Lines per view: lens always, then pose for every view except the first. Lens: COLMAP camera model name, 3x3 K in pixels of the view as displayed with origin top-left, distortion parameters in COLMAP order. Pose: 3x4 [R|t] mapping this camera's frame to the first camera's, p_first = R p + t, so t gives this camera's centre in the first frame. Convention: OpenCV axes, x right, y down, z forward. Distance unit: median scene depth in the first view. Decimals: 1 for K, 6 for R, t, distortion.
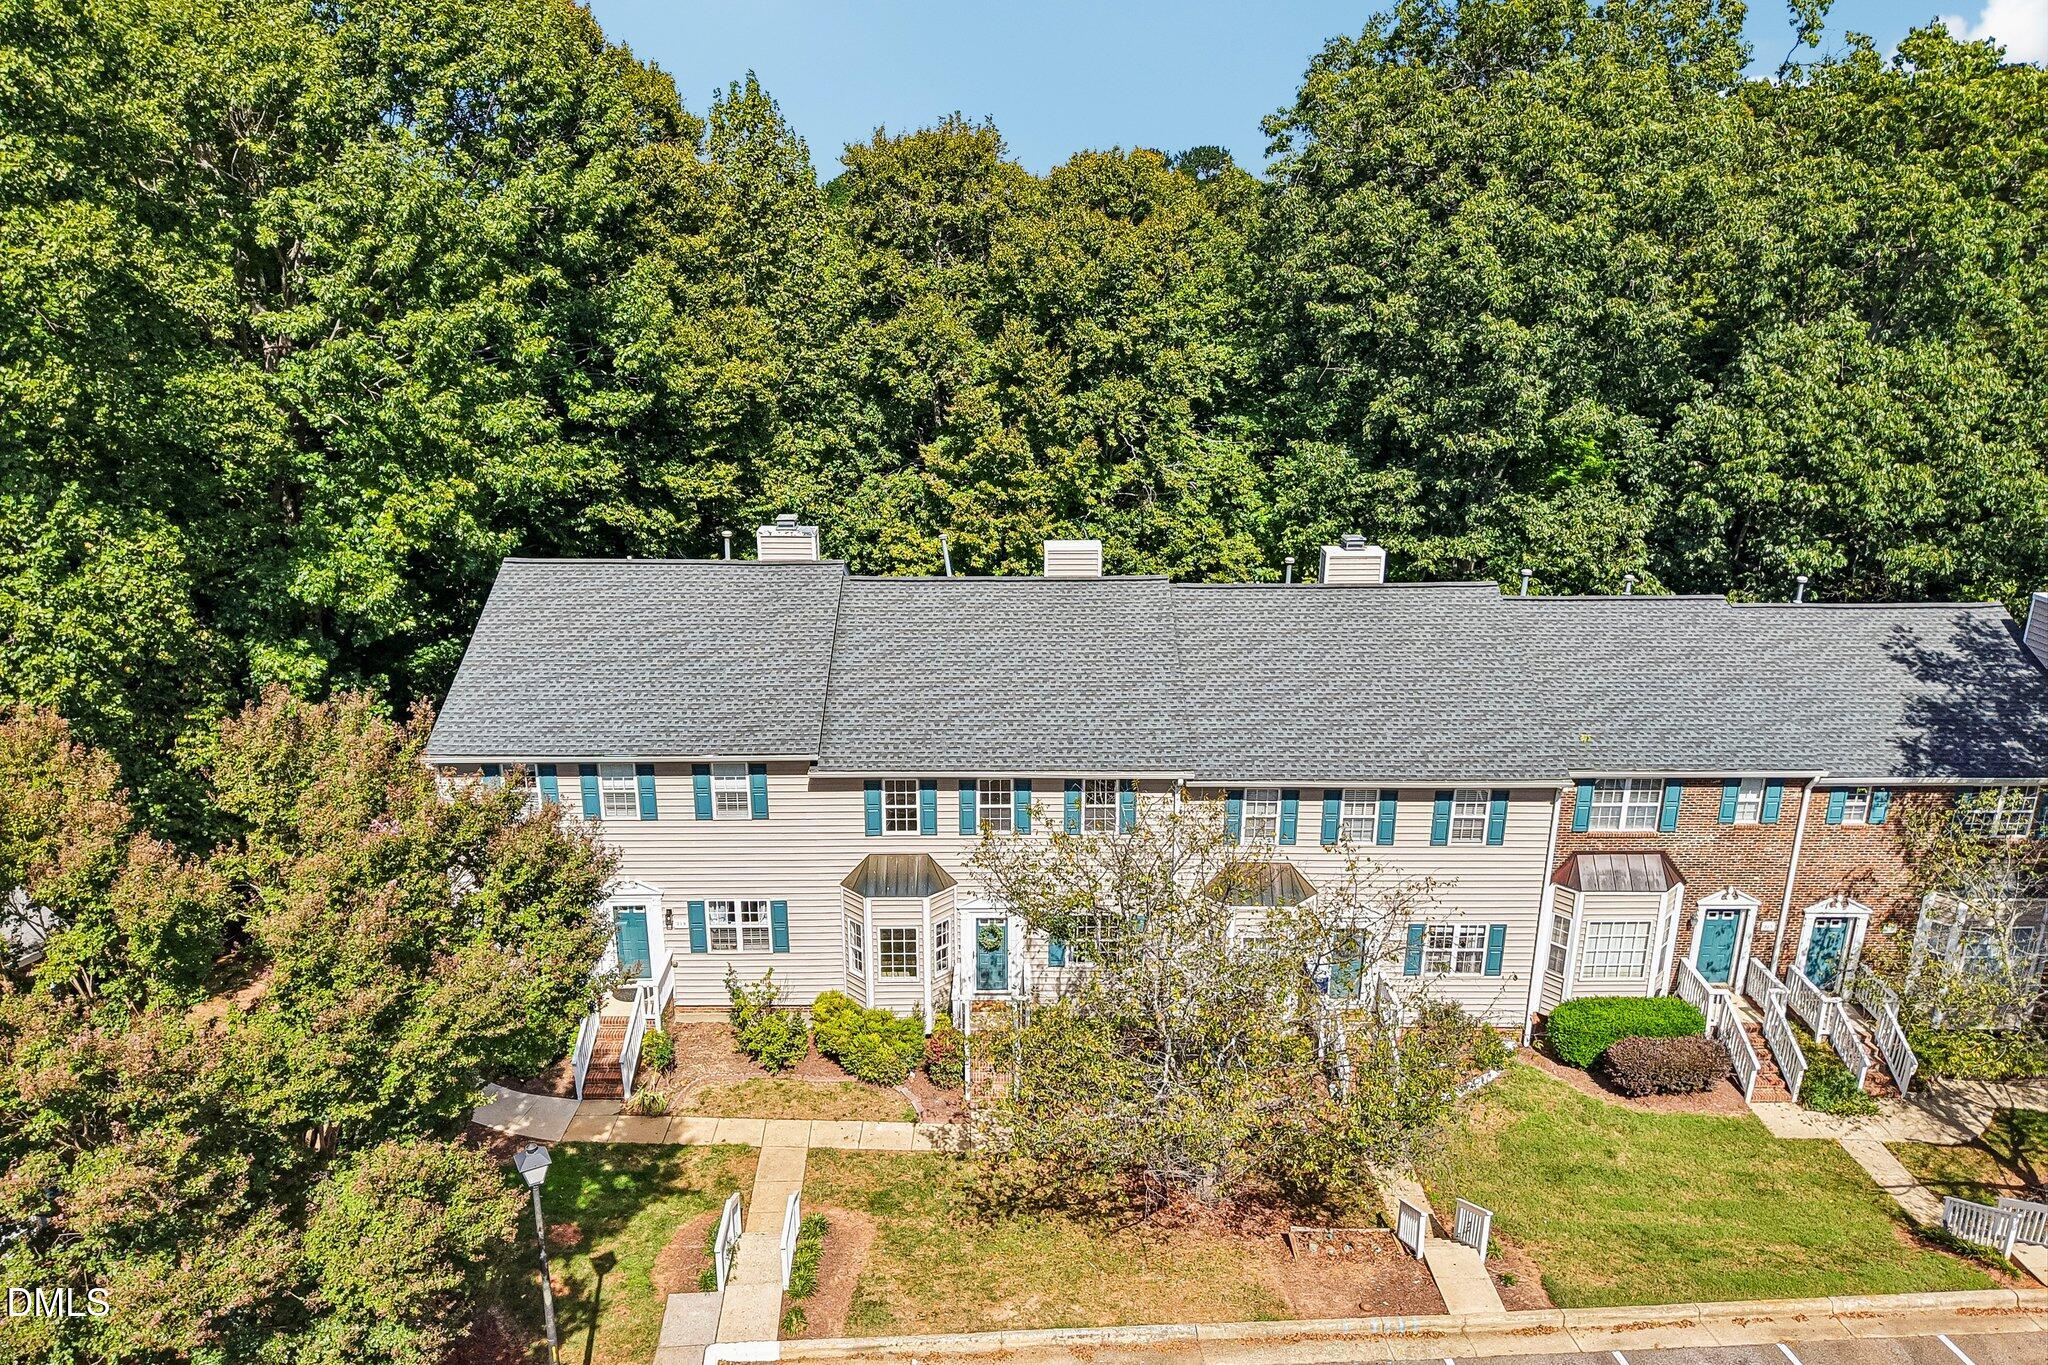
lens RADIAL K [[1304.4, 0, 1024.0], [0, 1304.4, 682.5], [0, 0, 1]] dist [0.047094, -0.000364]
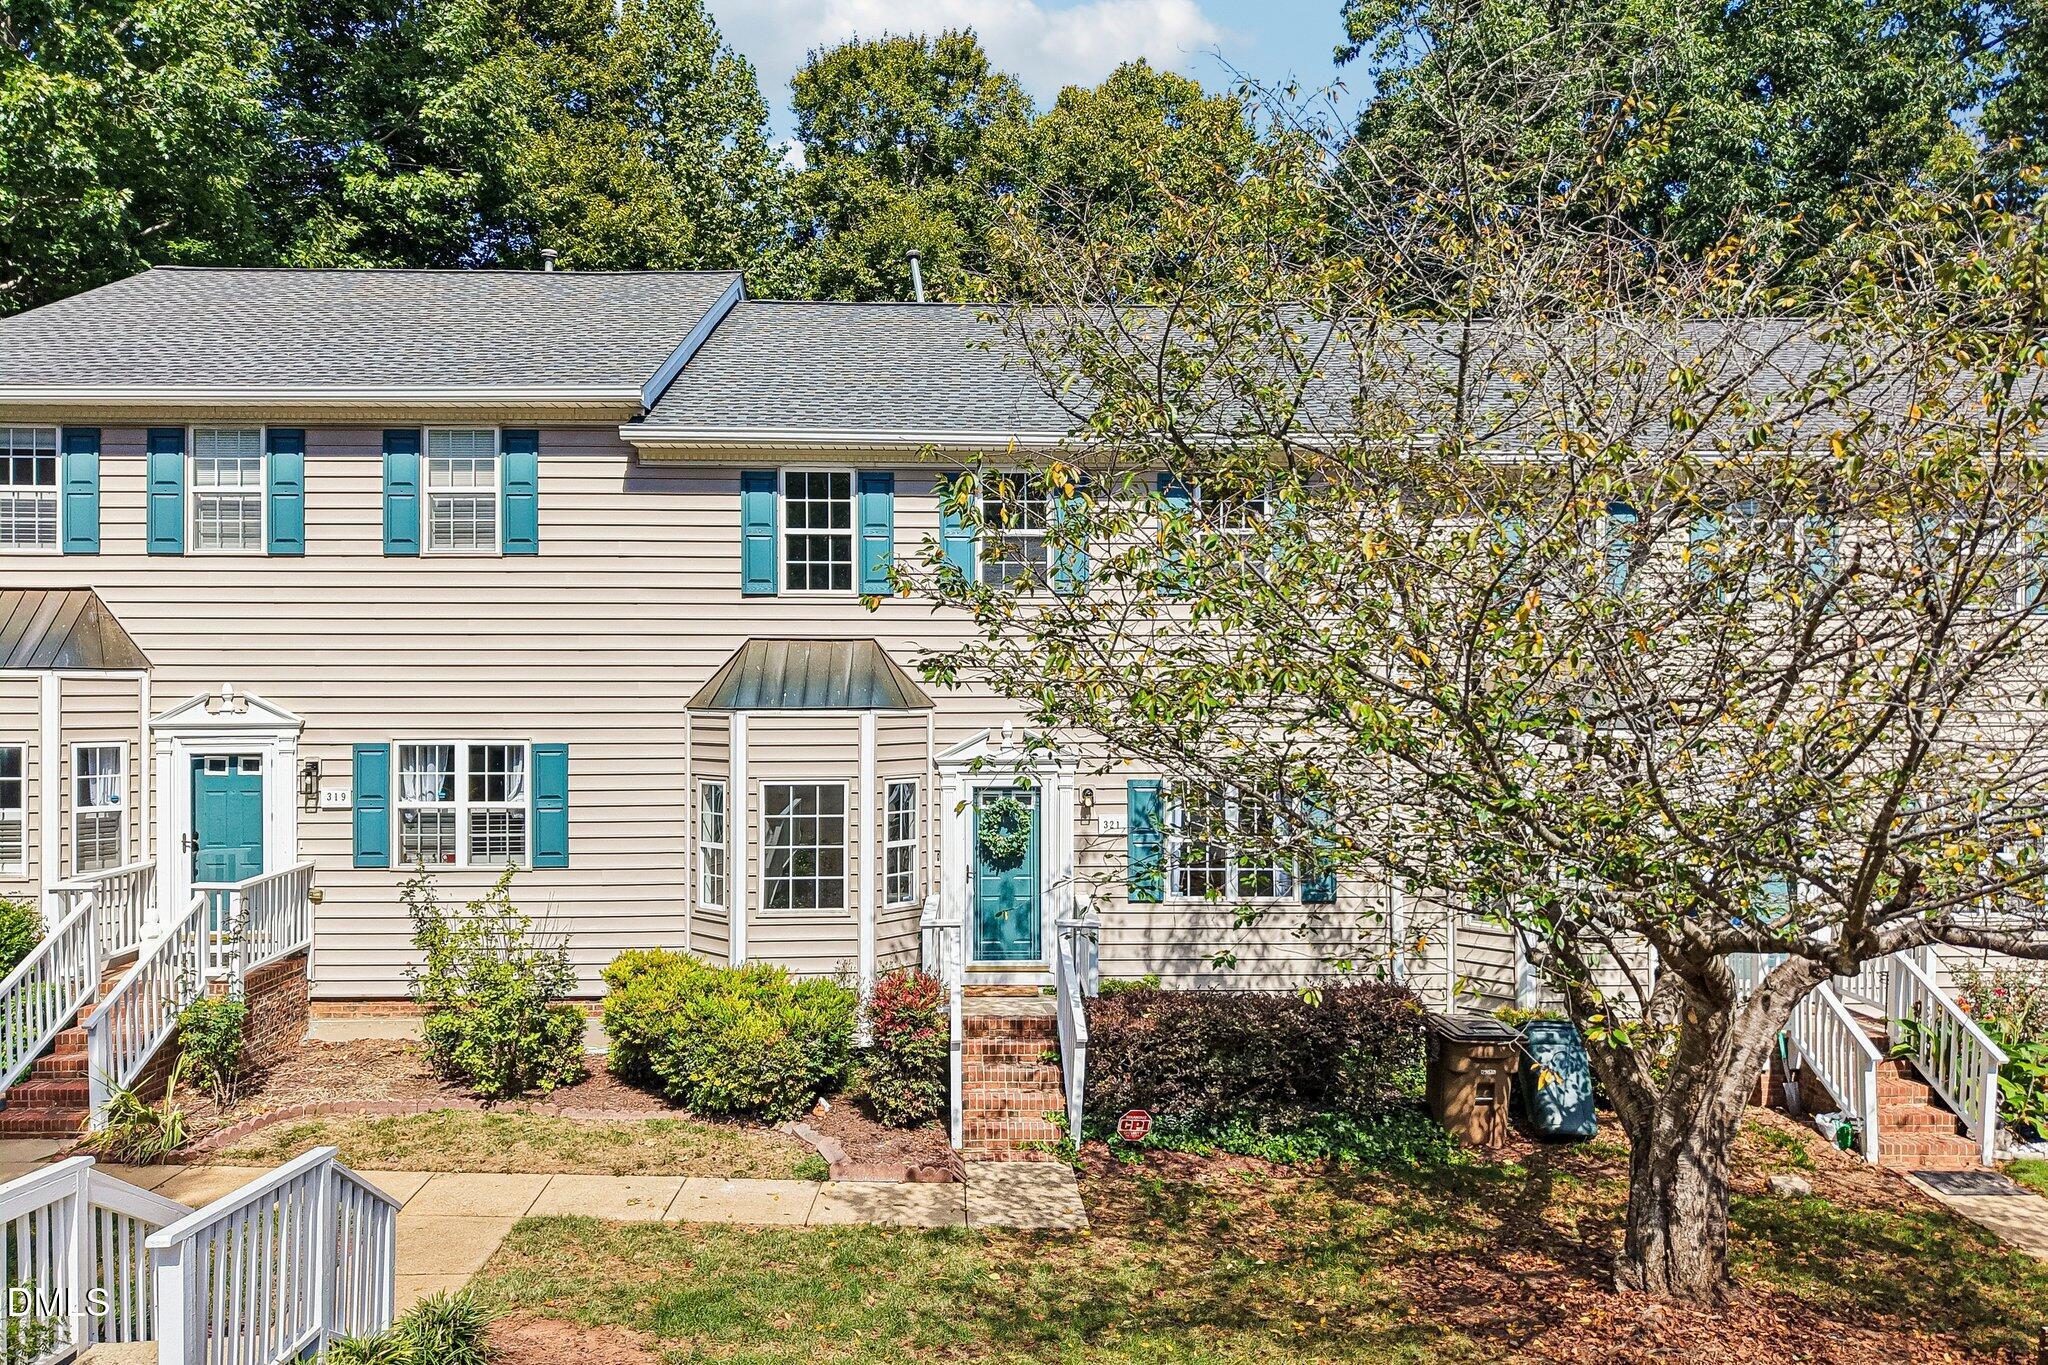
lens RADIAL K [[1357.5, 0, 1024.0], [0, 1357.5, 682.5], [0, 0, 1]] dist [0.002862, -0.001082]
pose [[0.999859, -0.005978, 0.015678, -0.026727], [0.010241, 0.957563, -0.288043, 0.291110], [-0.013290, 0.288163, 0.957489, 0.536098]]
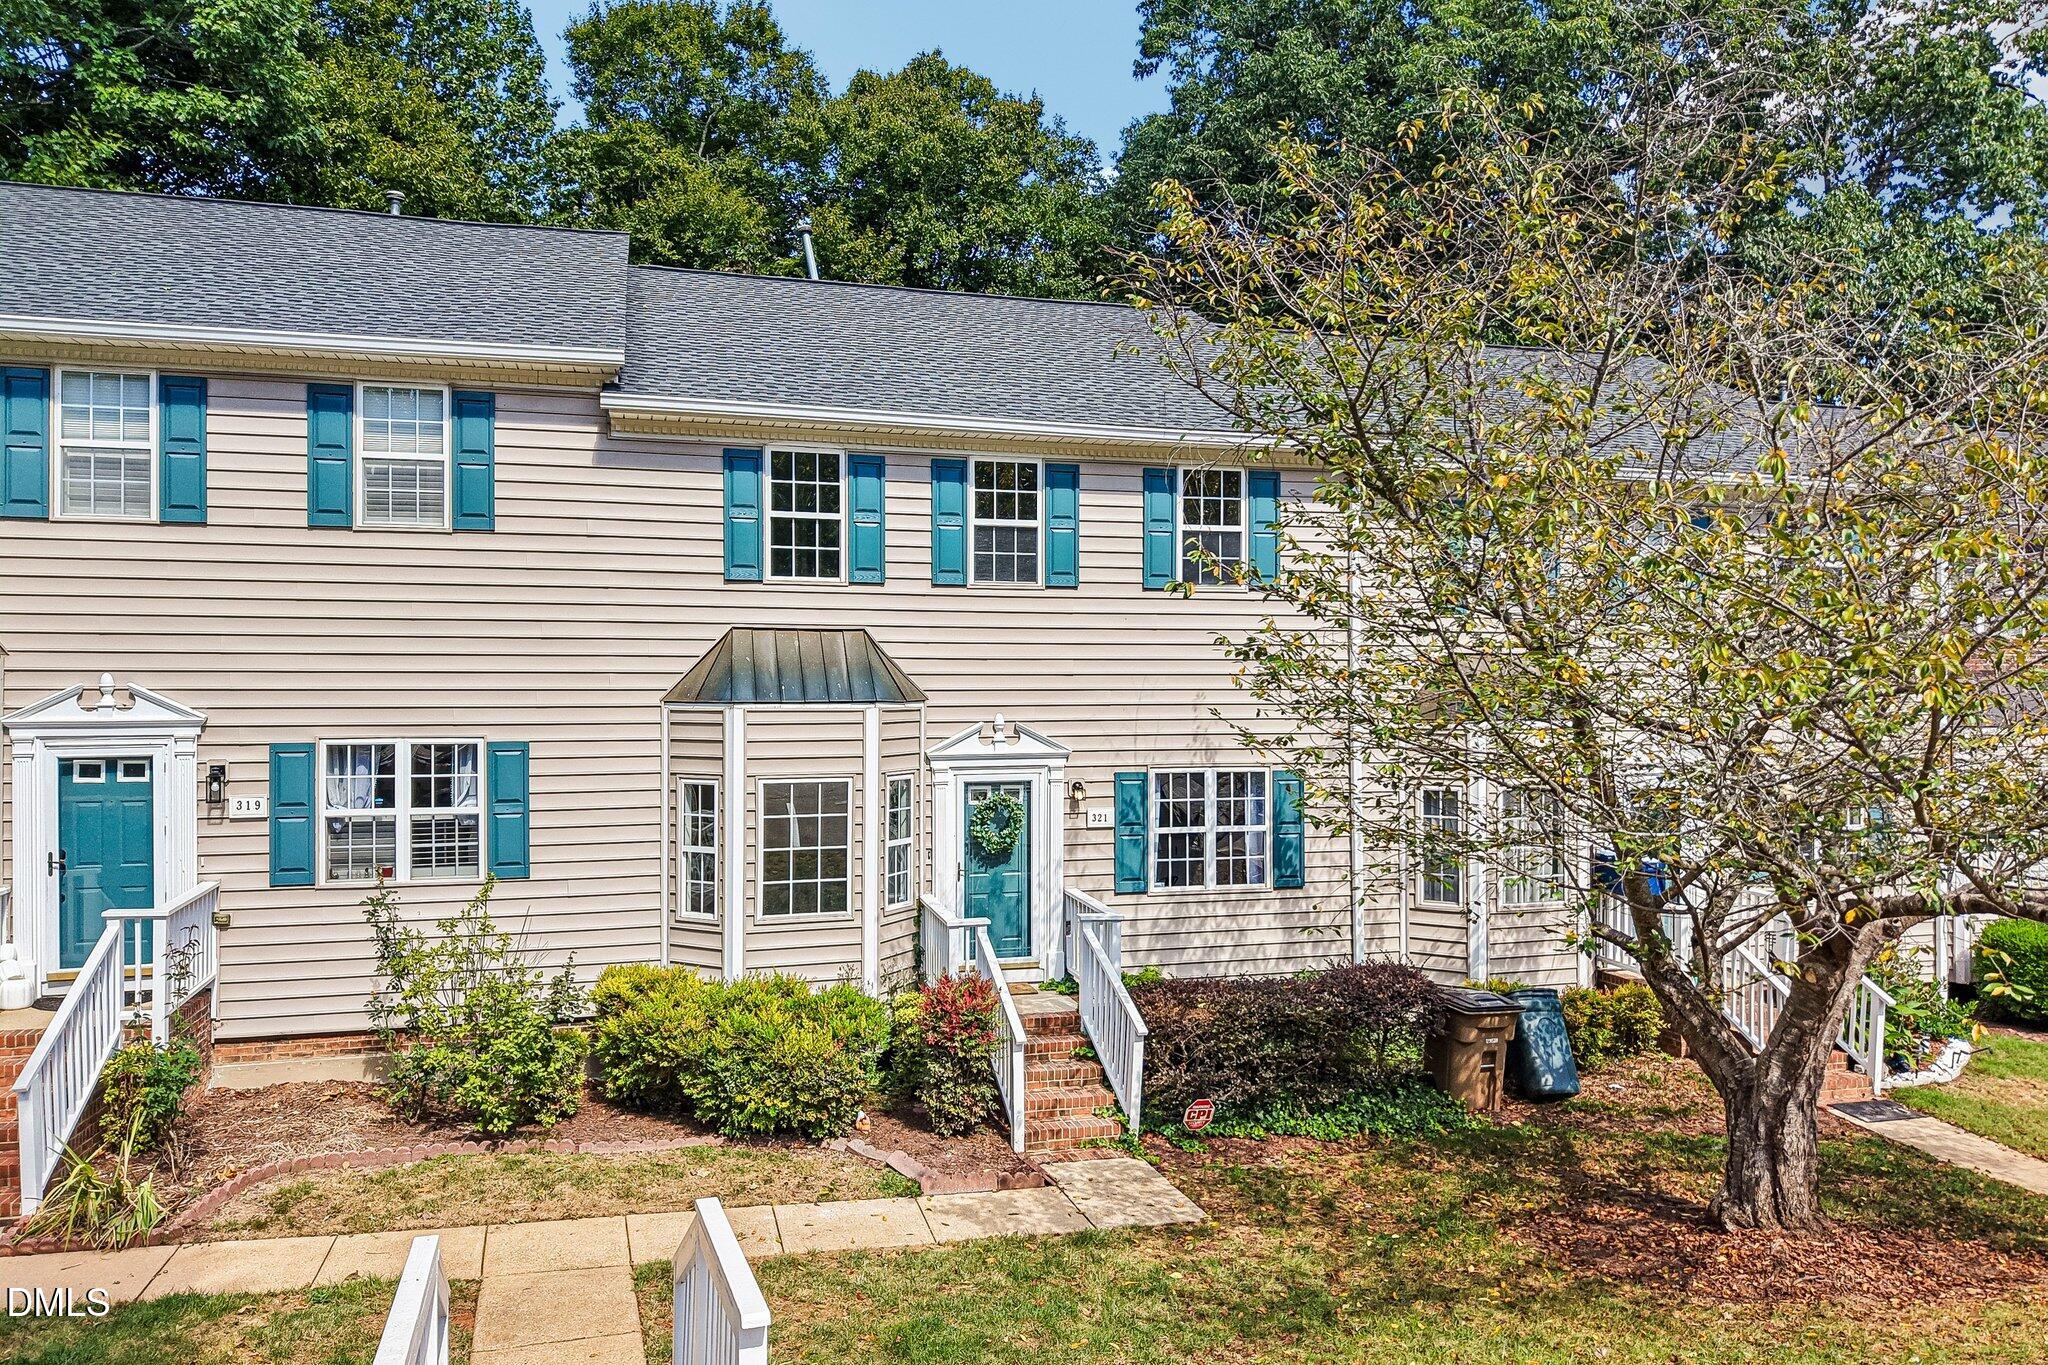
lens RADIAL K [[1357.5, 0, 1024.0], [0, 1357.5, 682.5], [0, 0, 1]] dist [0.002862, -0.001082]
pose [[0.967673, -0.004756, 0.252164, -0.139521], [0.076262, 0.958536, -0.274578, 0.284917], [-0.240402, 0.284933, 0.927912, 0.558389]]
